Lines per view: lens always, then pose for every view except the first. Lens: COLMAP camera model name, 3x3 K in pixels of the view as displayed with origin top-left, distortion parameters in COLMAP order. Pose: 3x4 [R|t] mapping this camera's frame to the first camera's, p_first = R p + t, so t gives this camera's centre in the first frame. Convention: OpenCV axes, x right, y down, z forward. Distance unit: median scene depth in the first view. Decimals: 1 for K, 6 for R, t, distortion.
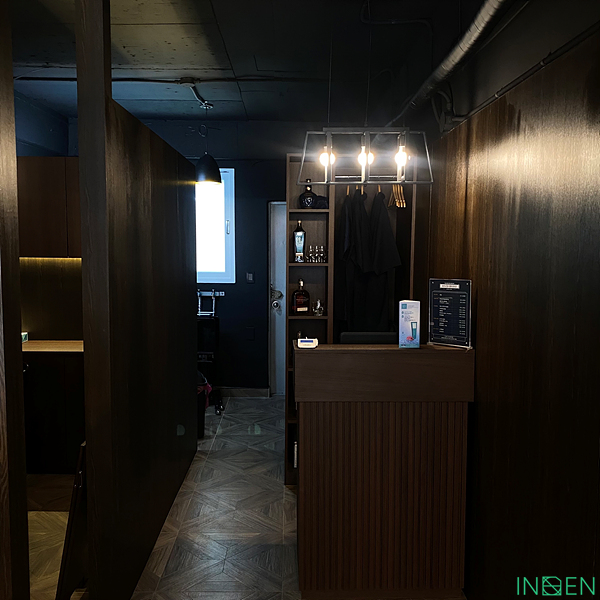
lens RADIAL K [[608.9, 0, 307.7], [0, 608.9, 299.6], [0, 0, 1]] dist [0.037892, 0.000000]
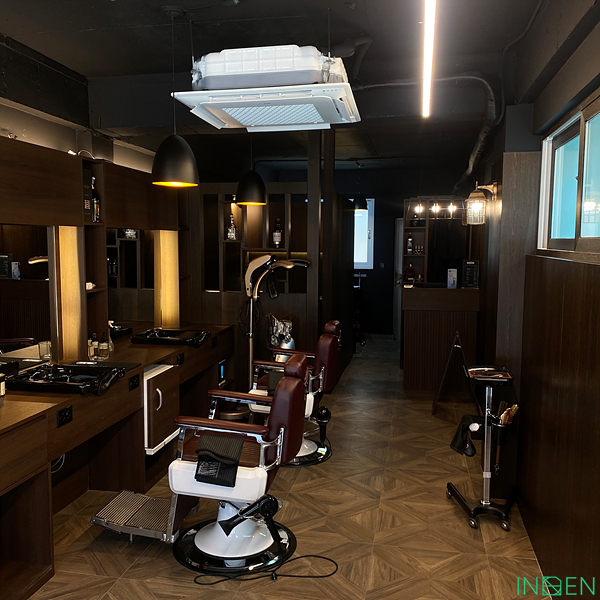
lens RADIAL K [[608.9, 0, 303.7], [0, 608.9, 312.5], [0, 0, 1]] dist [0.037892, 0.000000]
pose [[0.976976, 0.022174, -0.212195, 0.073613], [-0.017731, 0.999582, 0.022822, 0.086204], [0.212612, -0.018534, 0.976961, -0.982853]]
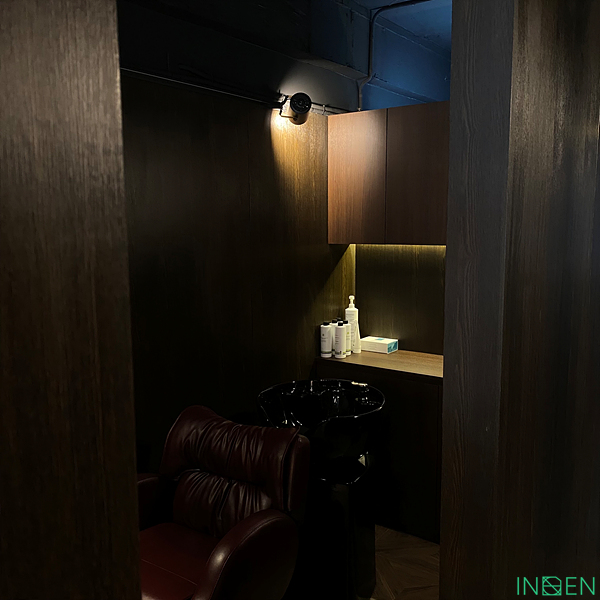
lens RADIAL K [[608.9, 0, 297.2], [0, 608.9, 301.8], [0, 0, 1]] dist [0.037892, 0.000000]
pose [[0.797447, 0.067576, -0.599593, -0.119010], [-0.043883, 0.997573, 0.054066, -0.038488], [0.601791, -0.016803, 0.798477, 0.368859]]
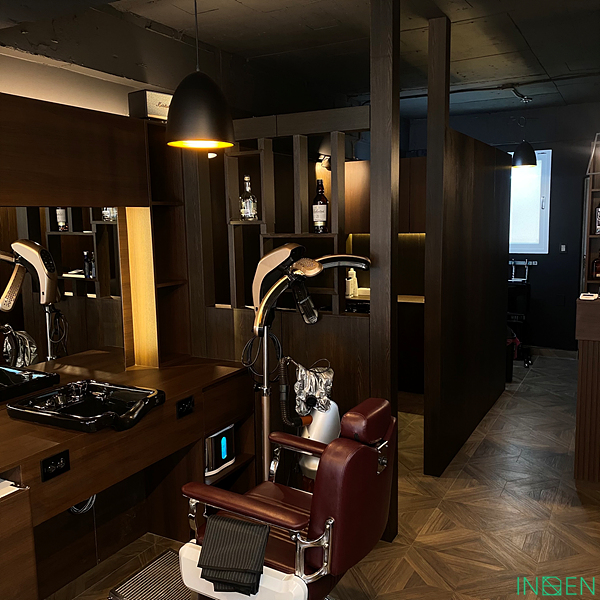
lens RADIAL K [[608.9, 0, 298.9], [0, 608.9, 299.4], [0, 0, 1]] dist [0.037892, 0.000000]
pose [[0.863742, 0.042721, -0.502120, 0.083807], [-0.021150, 0.998595, 0.048580, 0.018298], [0.503490, -0.031341, 0.863433, -0.308280]]
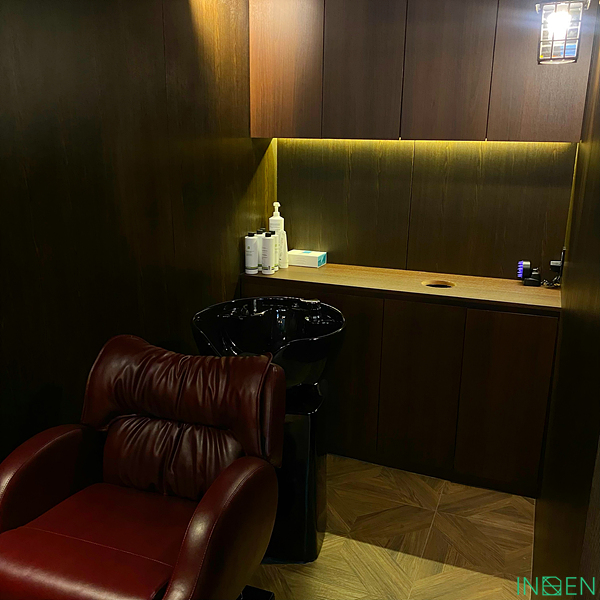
lens RADIAL K [[608.9, 0, 311.0], [0, 608.9, 310.9], [0, 0, 1]] dist [0.037892, 0.000000]
pose [[0.923817, 0.109382, -0.366876, -0.256215], [-0.045508, 0.982896, 0.178452, -0.006088], [0.380120, -0.148161, 0.912994, 0.421414]]
